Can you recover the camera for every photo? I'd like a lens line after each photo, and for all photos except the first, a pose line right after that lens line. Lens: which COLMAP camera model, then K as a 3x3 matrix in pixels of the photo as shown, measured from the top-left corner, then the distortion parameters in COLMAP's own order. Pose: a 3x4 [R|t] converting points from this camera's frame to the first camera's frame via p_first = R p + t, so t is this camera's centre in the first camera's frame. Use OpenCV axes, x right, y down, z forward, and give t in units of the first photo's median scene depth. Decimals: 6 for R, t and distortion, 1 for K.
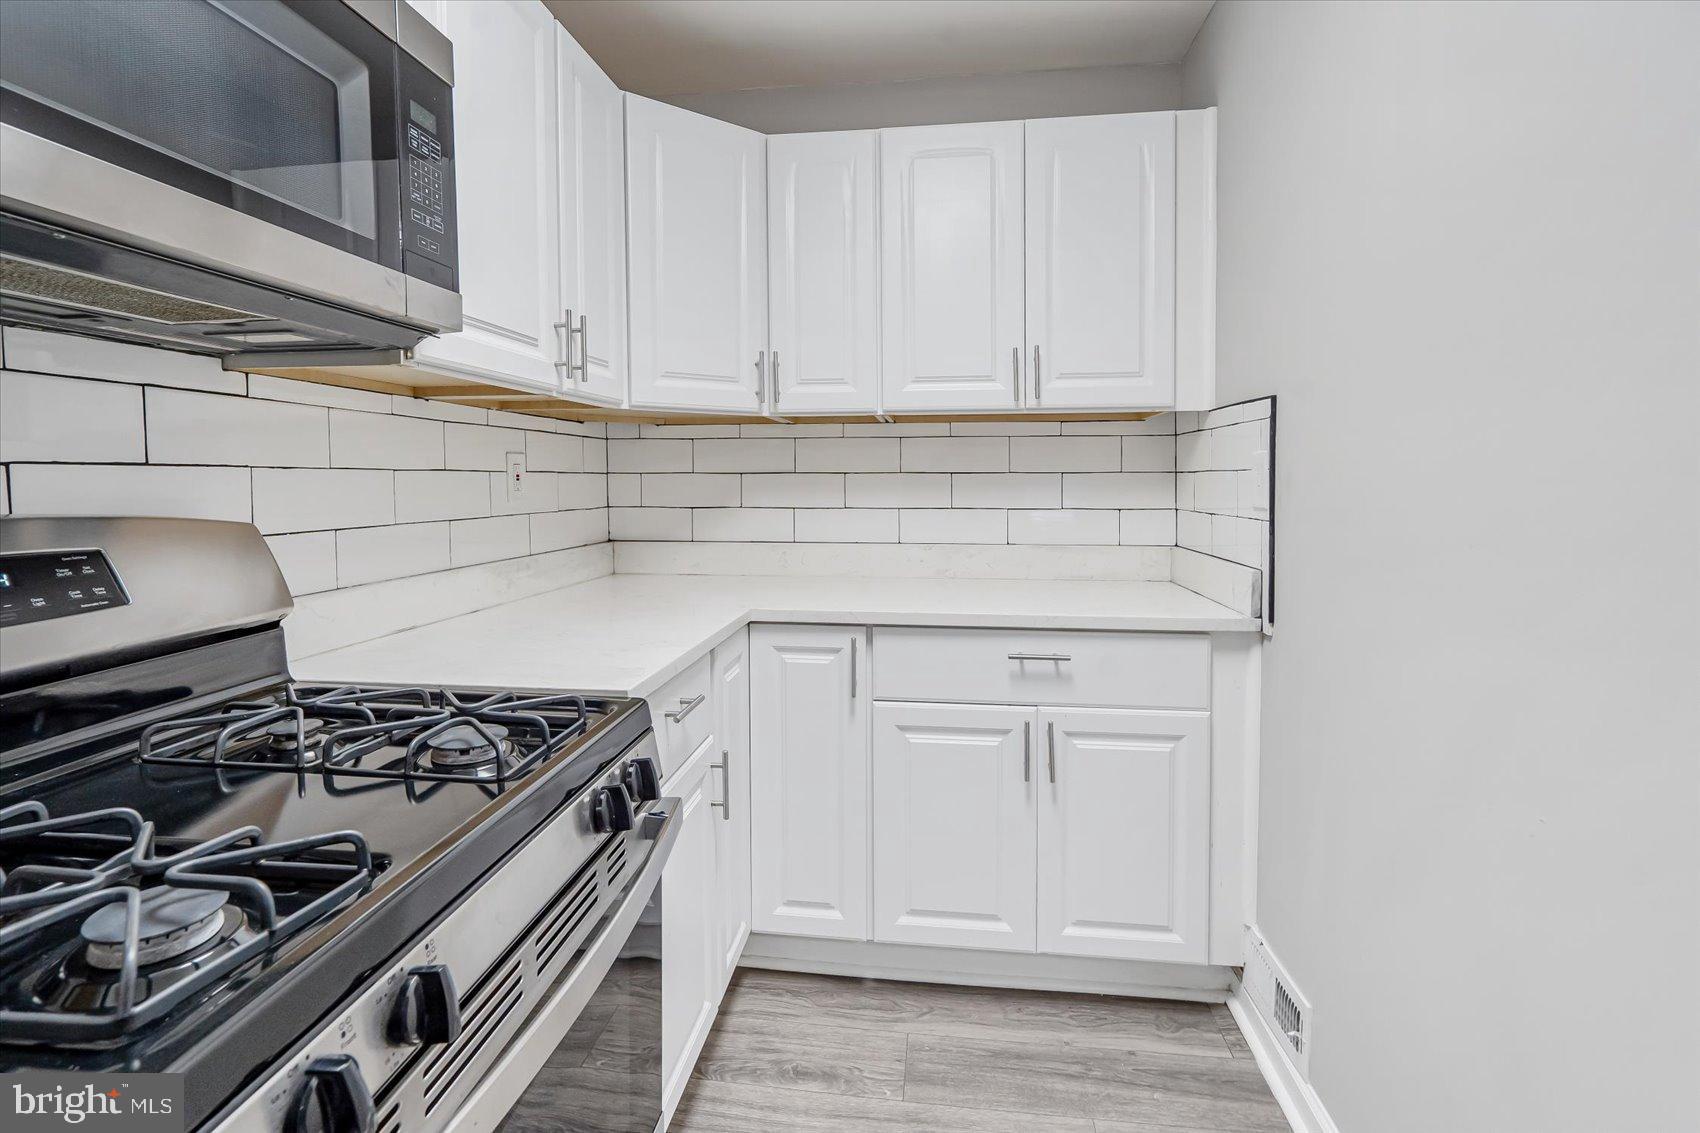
lens RADIAL K [[793.1, 0, 840.4], [0, 793.1, 513.6], [0, 0, 1]] dist [-0.001116, 0.000490]
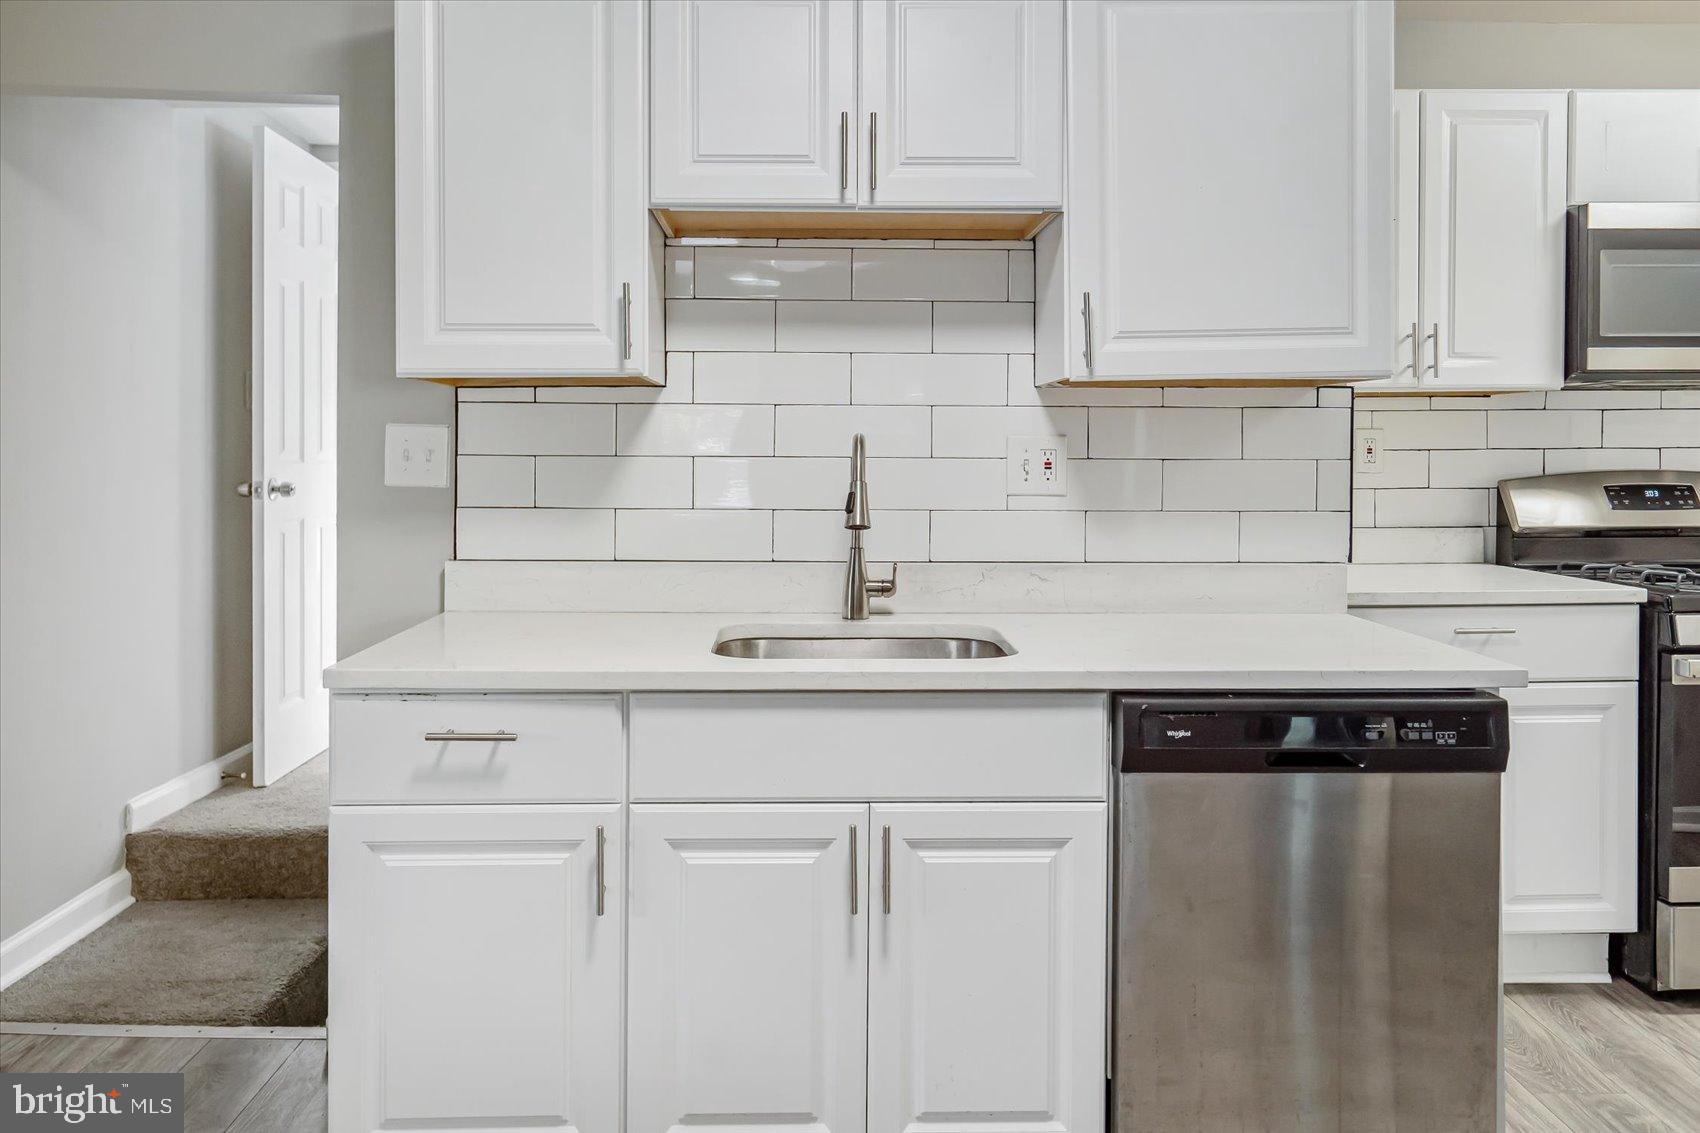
lens RADIAL K [[1184.6, 0, 826.0], [0, 1184.6, 462.9], [0, 0, 1]] dist [0.005975, 0.002133]
pose [[0.147388, 0.010443, -0.989024, 1.138754], [-0.045839, 0.998942, 0.003716, 0.044675], [0.988016, 0.044788, 0.147711, -1.078739]]
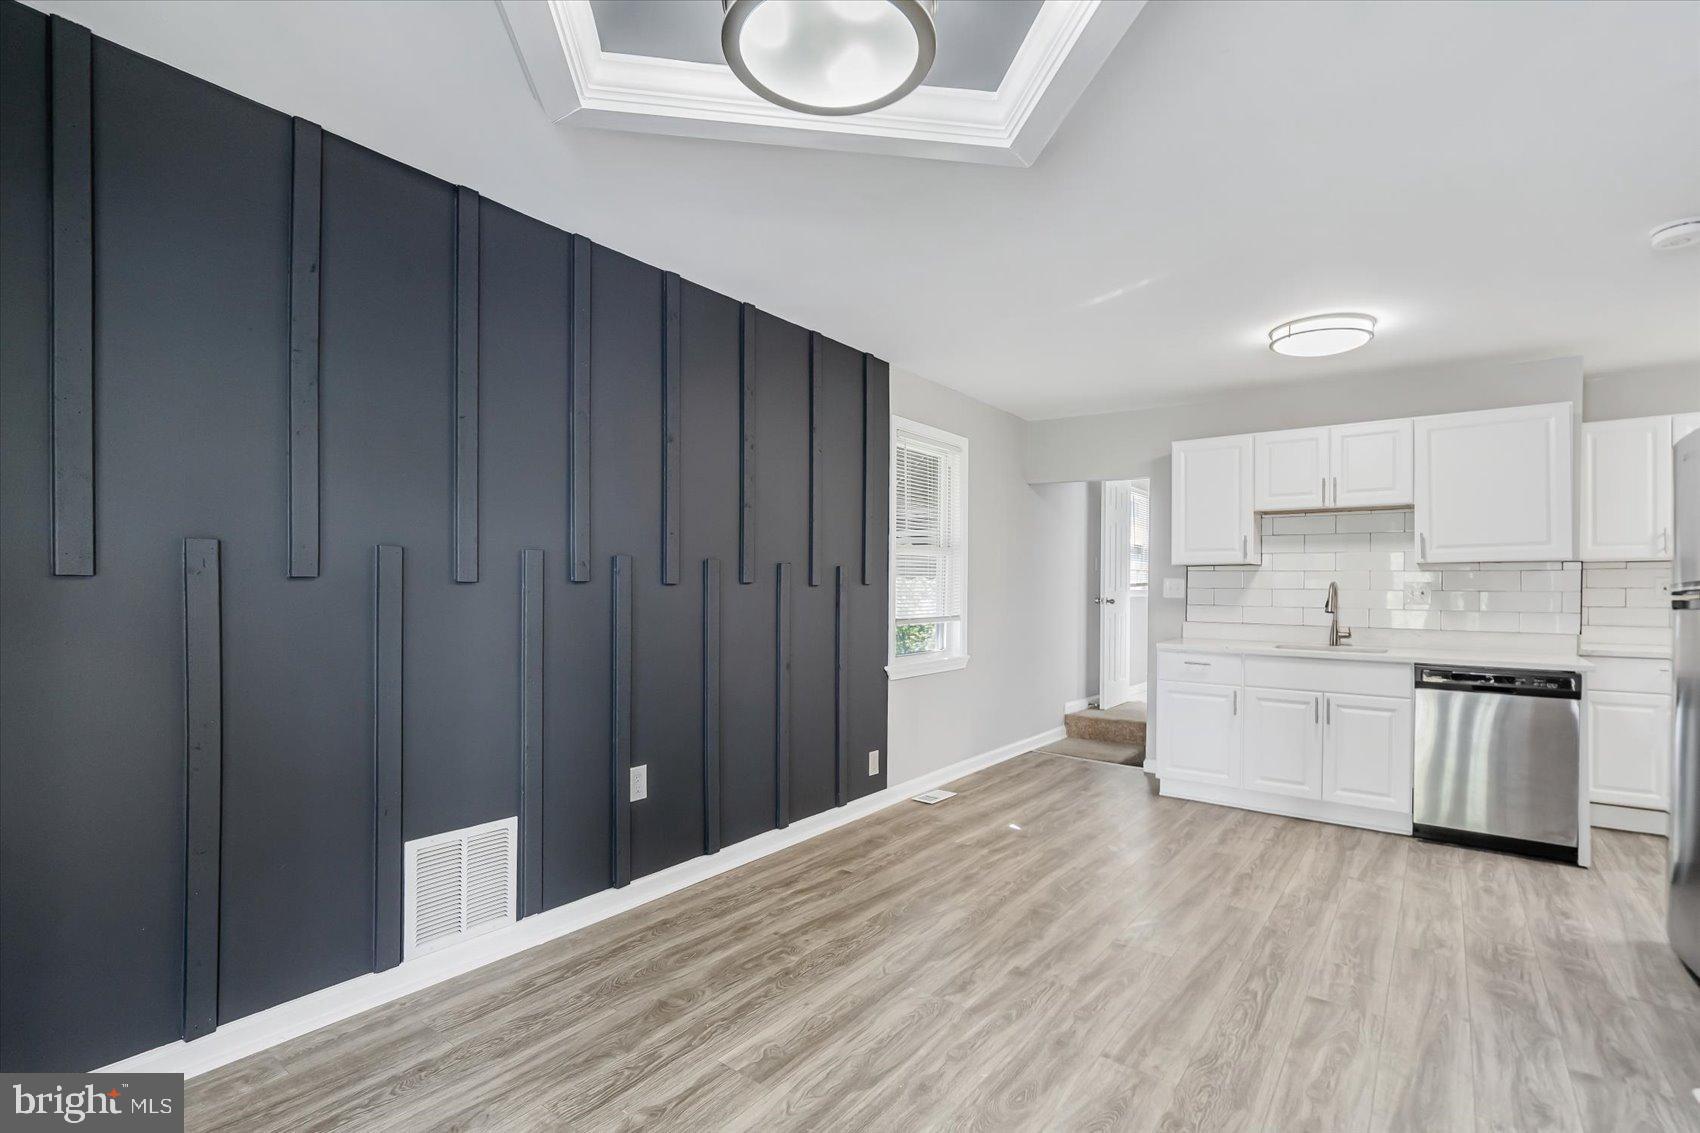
lens RADIAL K [[788.6, 0, 838.8], [0, 788.6, 588.2], [0, 0, 1]] dist [0.000305, 0.000405]
pose [[-0.499187, -0.000074, -0.866495, 2.889247], [-0.045105, 0.998646, 0.025899, 0.043502], [0.865320, 0.052011, -0.498514, -0.962833]]
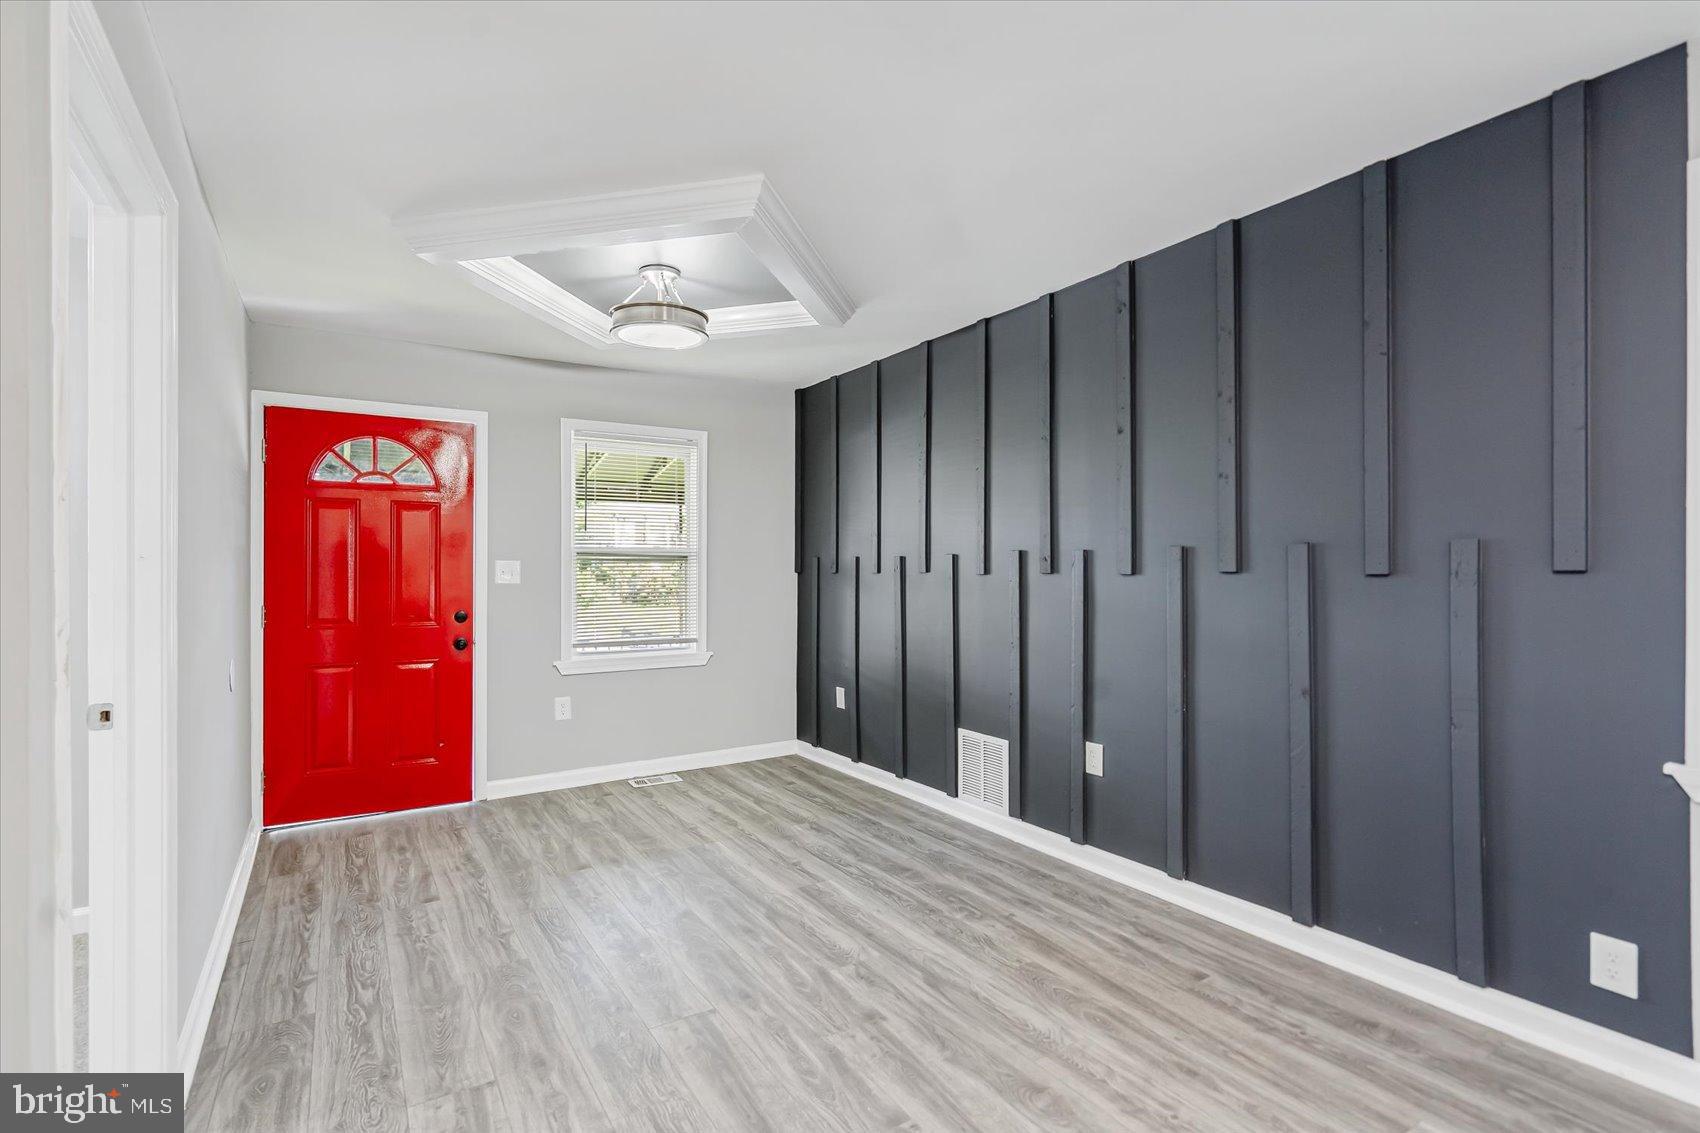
lens RADIAL K [[798.3, 0, 848.0], [0, 798.3, 574.4], [0, 0, 1]] dist [-0.001489, 0.000976]
pose [[-0.642108, 0.004299, 0.766602, 0.541713], [0.041216, 0.998732, 0.028922, 0.018463], [-0.765505, 0.050167, -0.641471, -0.545337]]
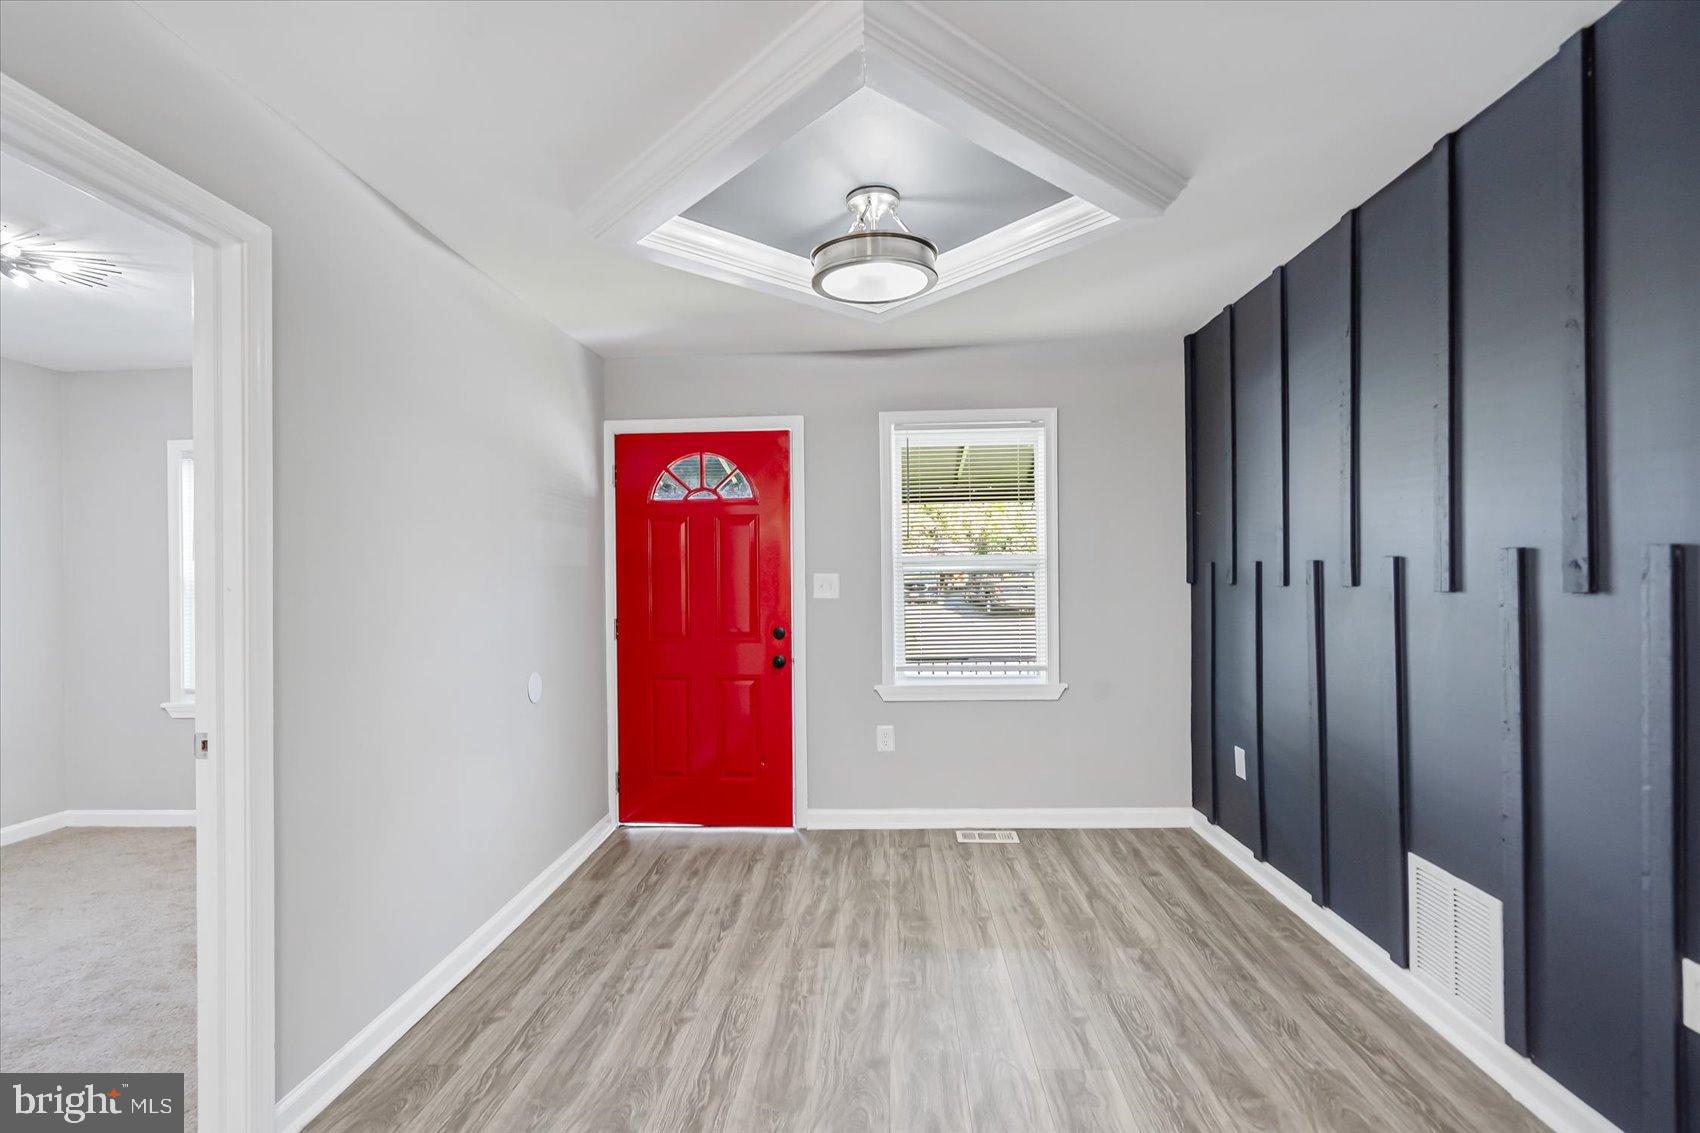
lens RADIAL K [[798.3, 0, 848.0], [0, 798.3, 574.4], [0, 0, 1]] dist [-0.001489, 0.000976]
pose [[-0.077765, 0.009923, 0.996922, 0.825799], [0.058858, 0.998252, -0.005345, 0.022862], [-0.995233, 0.058261, -0.078213, -1.218513]]
